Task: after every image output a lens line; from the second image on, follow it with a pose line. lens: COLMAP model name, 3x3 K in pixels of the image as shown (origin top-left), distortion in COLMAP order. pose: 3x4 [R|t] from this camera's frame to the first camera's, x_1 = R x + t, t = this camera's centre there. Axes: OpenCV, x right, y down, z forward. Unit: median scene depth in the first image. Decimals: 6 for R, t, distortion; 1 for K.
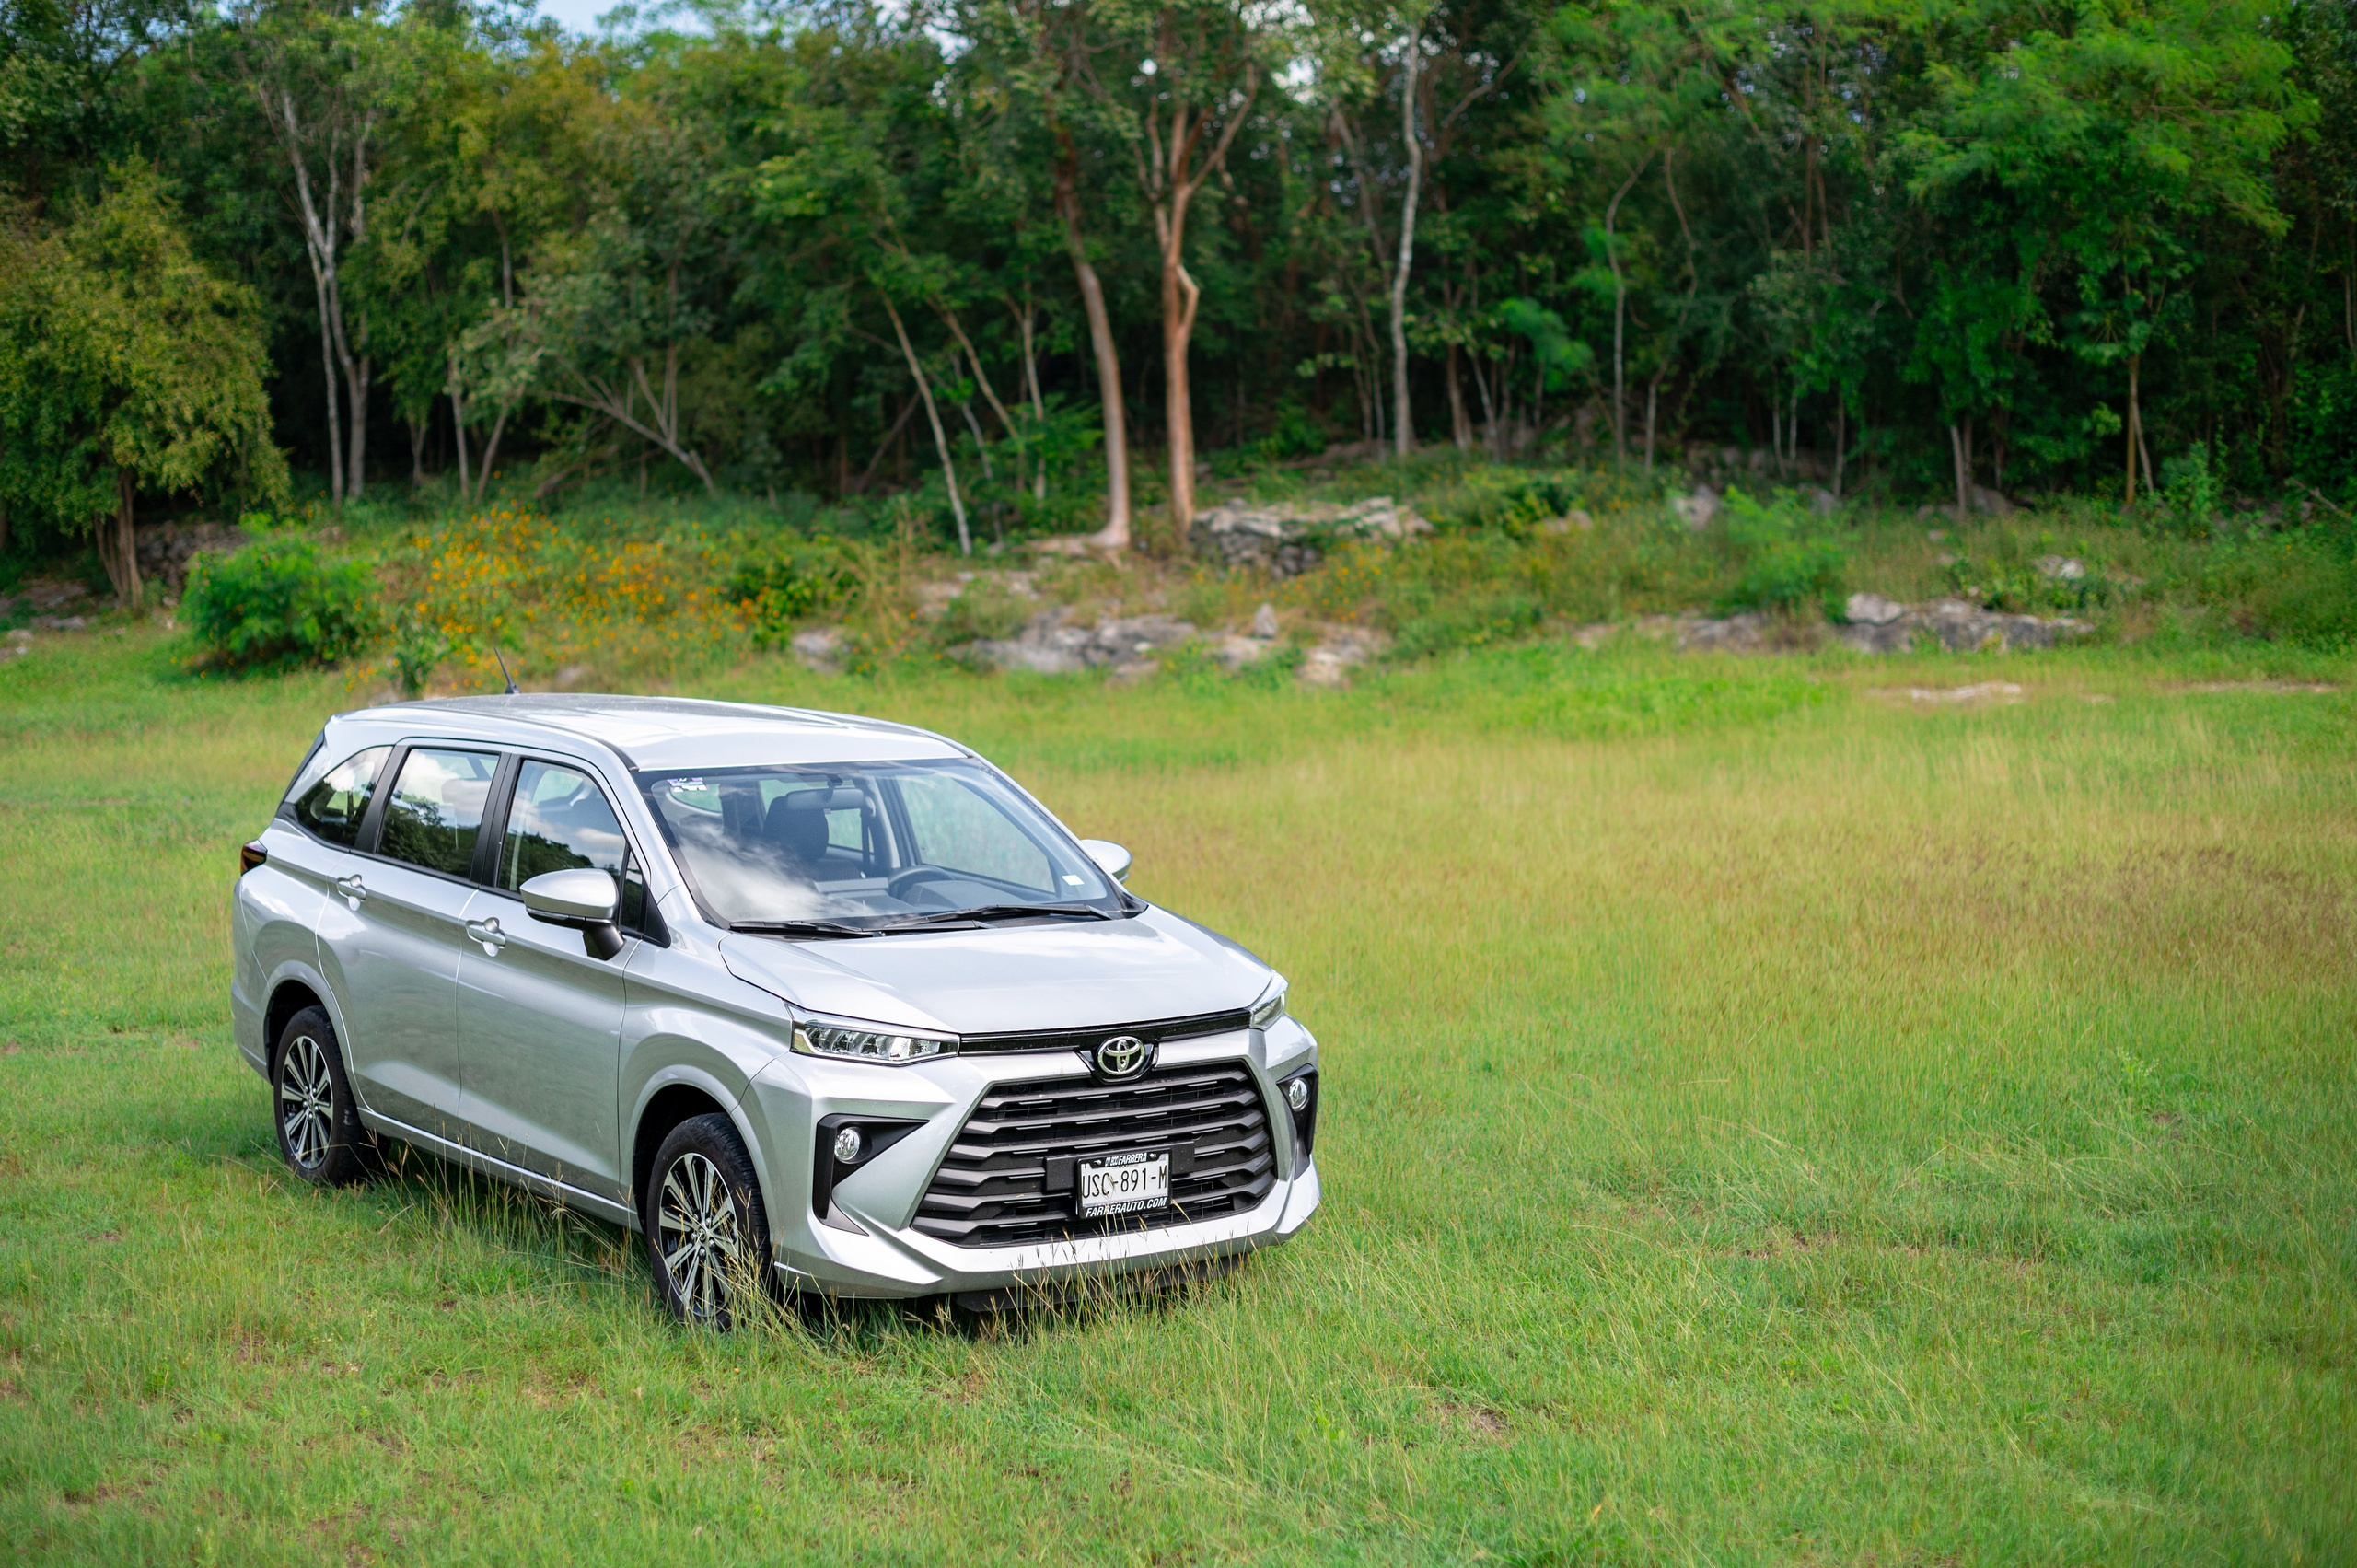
lens RADIAL K [[3698.4, 0, 1178.5], [0, 3698.4, 784.0], [0, 0, 1]] dist [-0.130283, 0.117973]
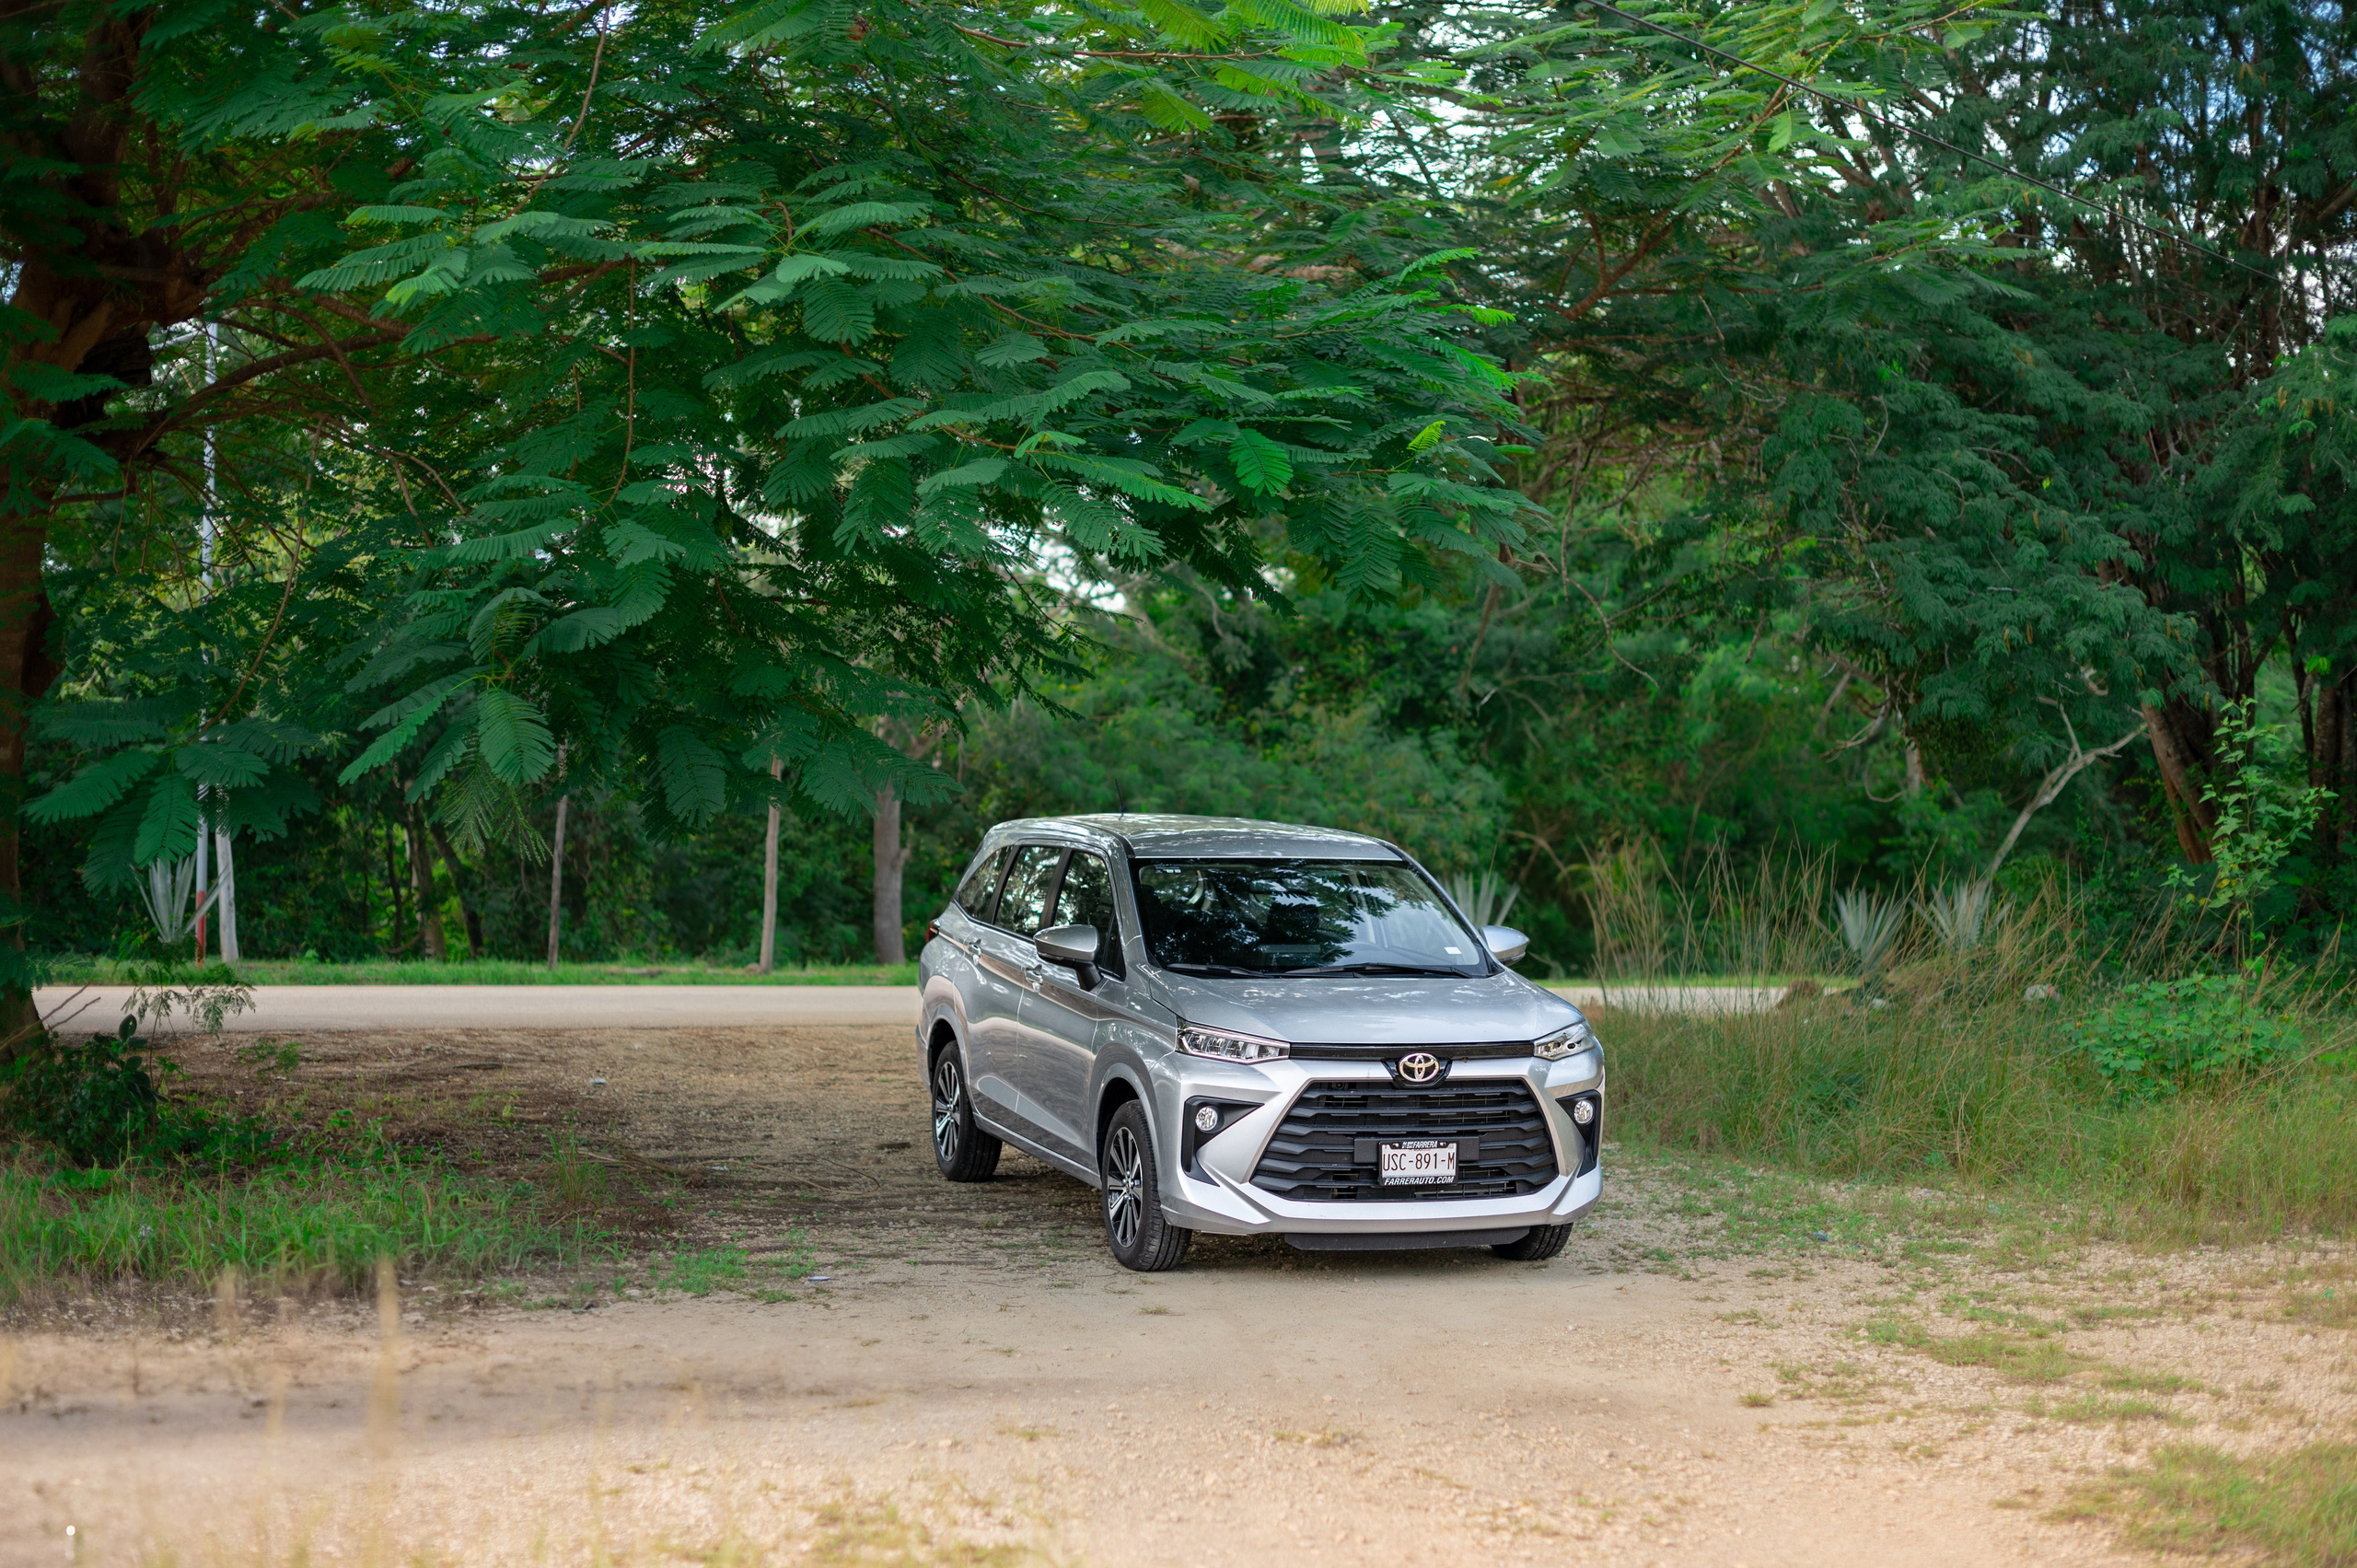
lens RADIAL K [[3698.4, 0, 1178.5], [0, 3698.4, 784.0], [0, 0, 1]] dist [-0.130283, 0.117973]
pose [[0.950085, 0.019127, -0.311404, 0.084904], [-0.037800, 0.997823, -0.054039, 0.012354], [0.309692, 0.063113, 0.948740, -0.083251]]
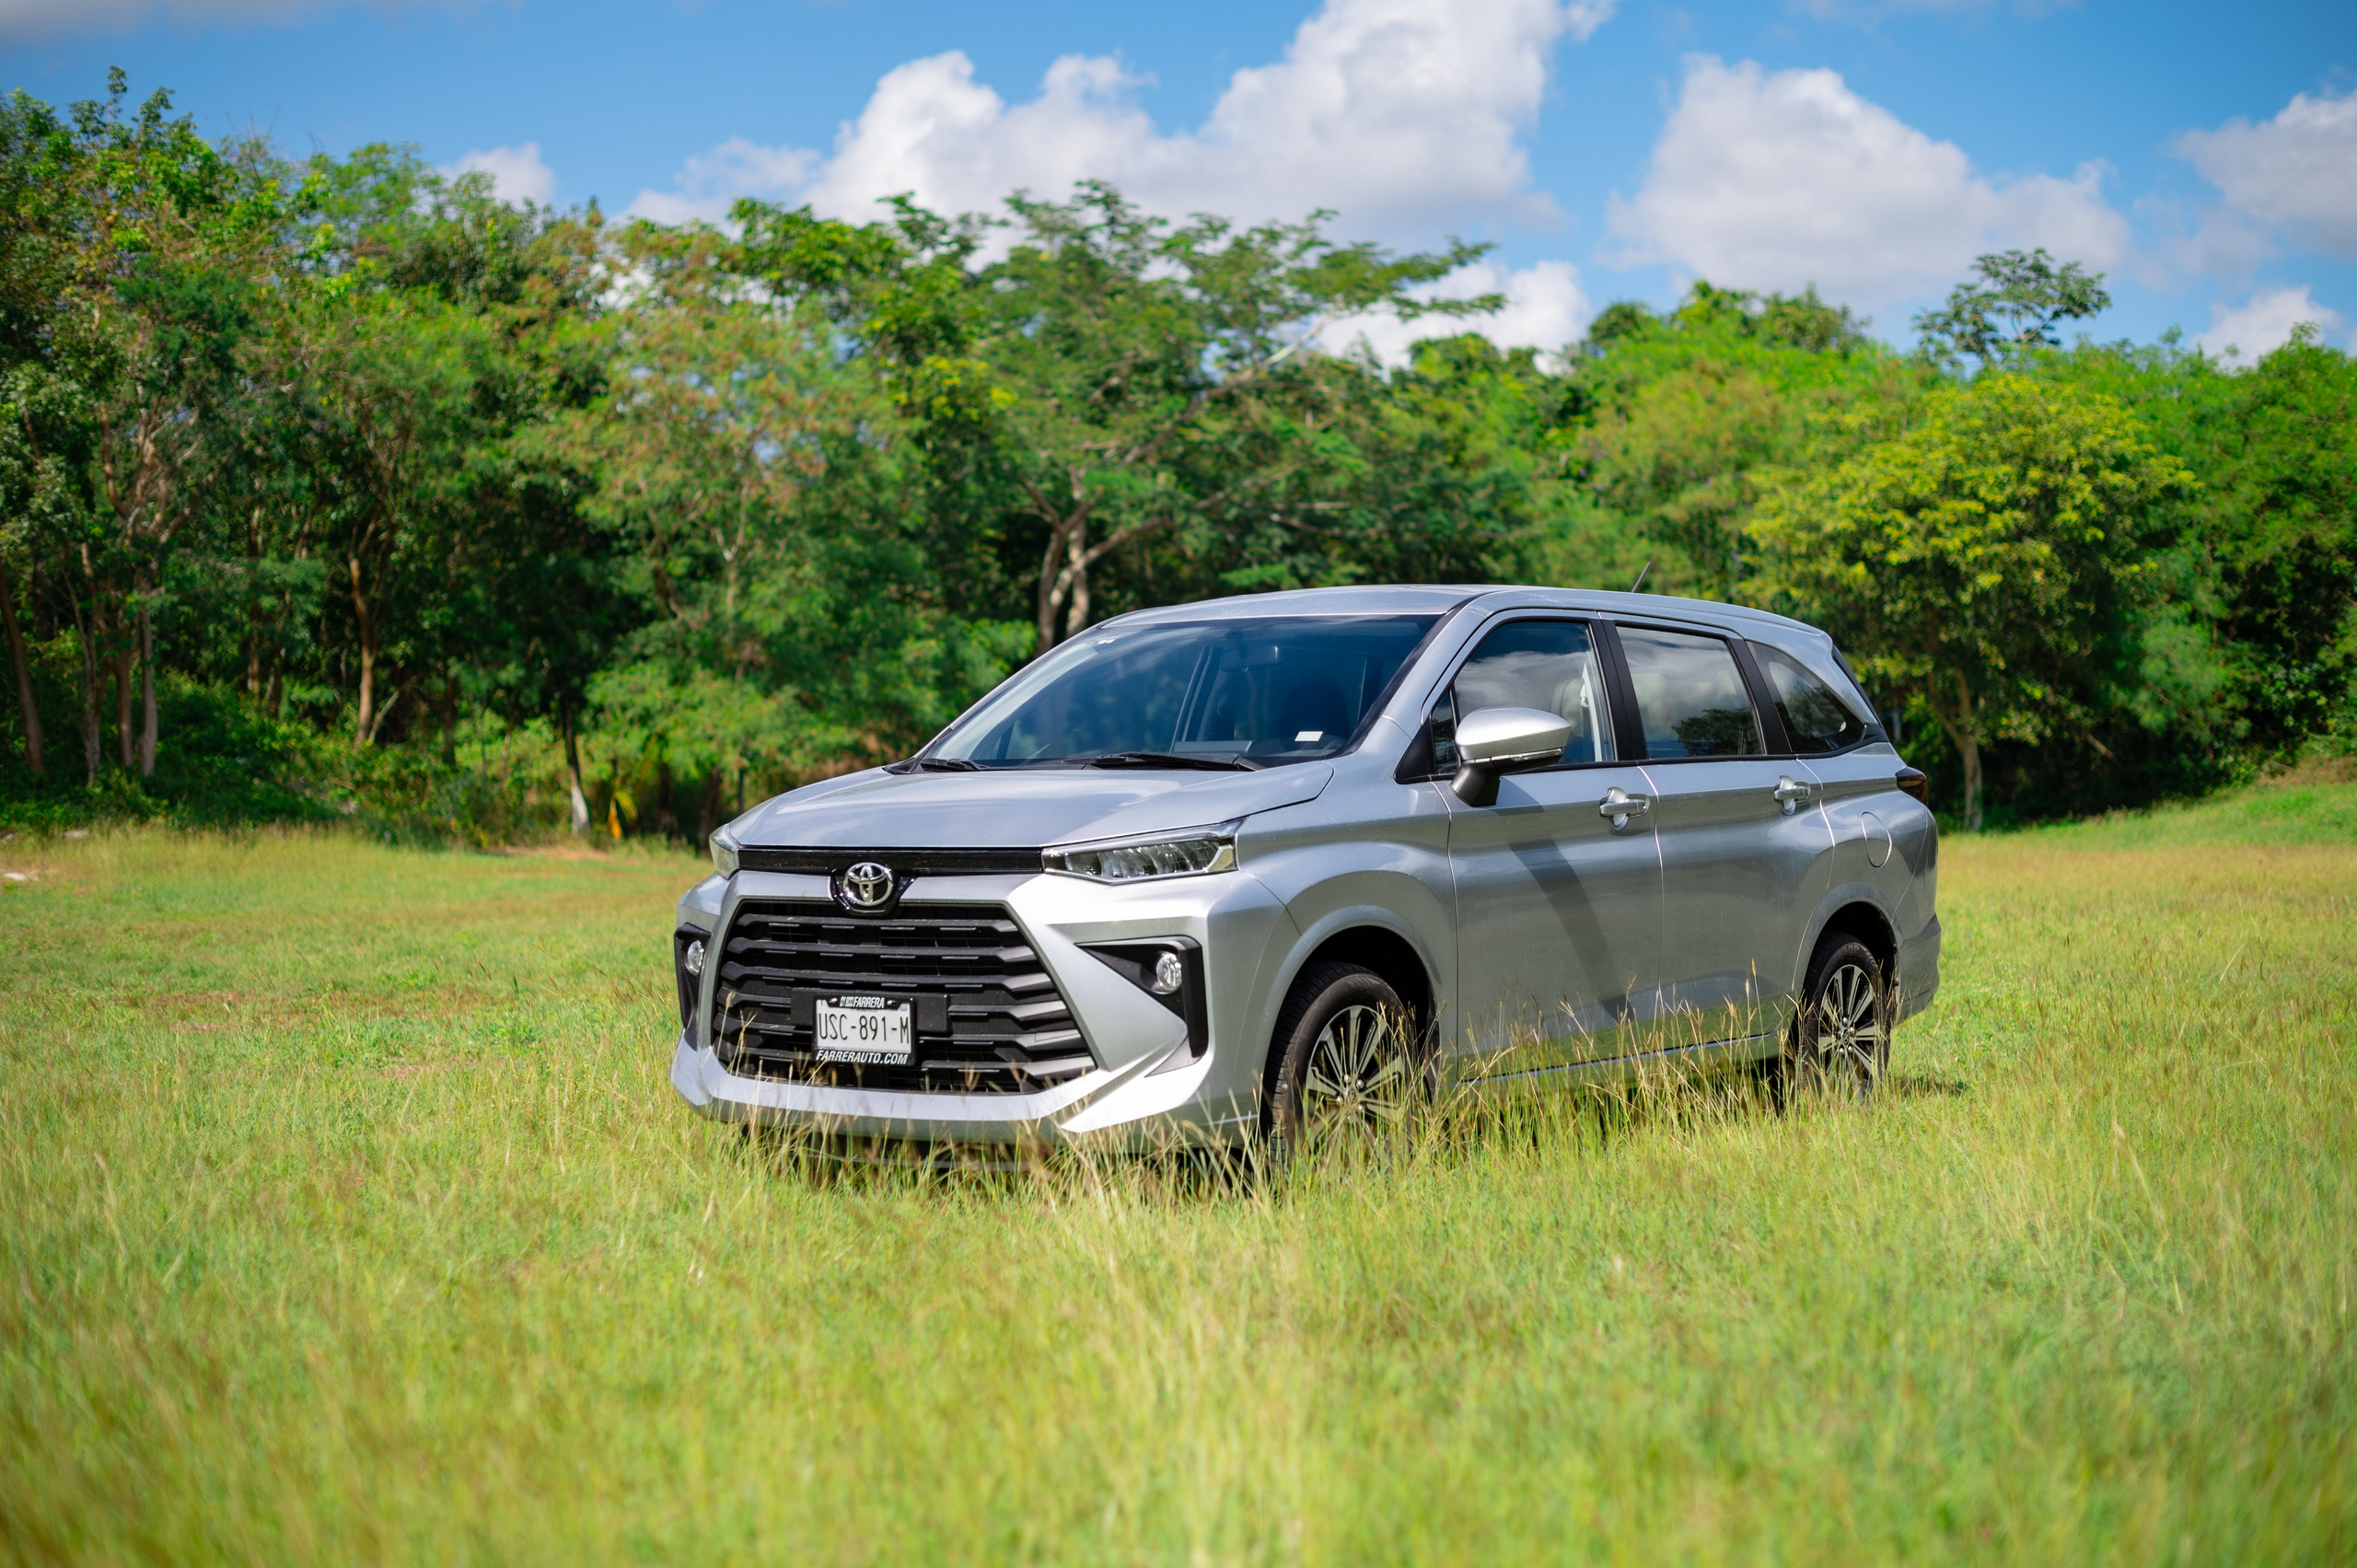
lens RADIAL K [[3698.4, 0, 1178.5], [0, 3698.4, 784.0], [0, 0, 1]] dist [-0.130283, 0.117973]
pose [[0.299477, -0.007123, -0.954077, 0.224486], [-0.066728, 0.997367, -0.028392, 0.018611], [0.951767, 0.072166, 0.298213, 0.214802]]
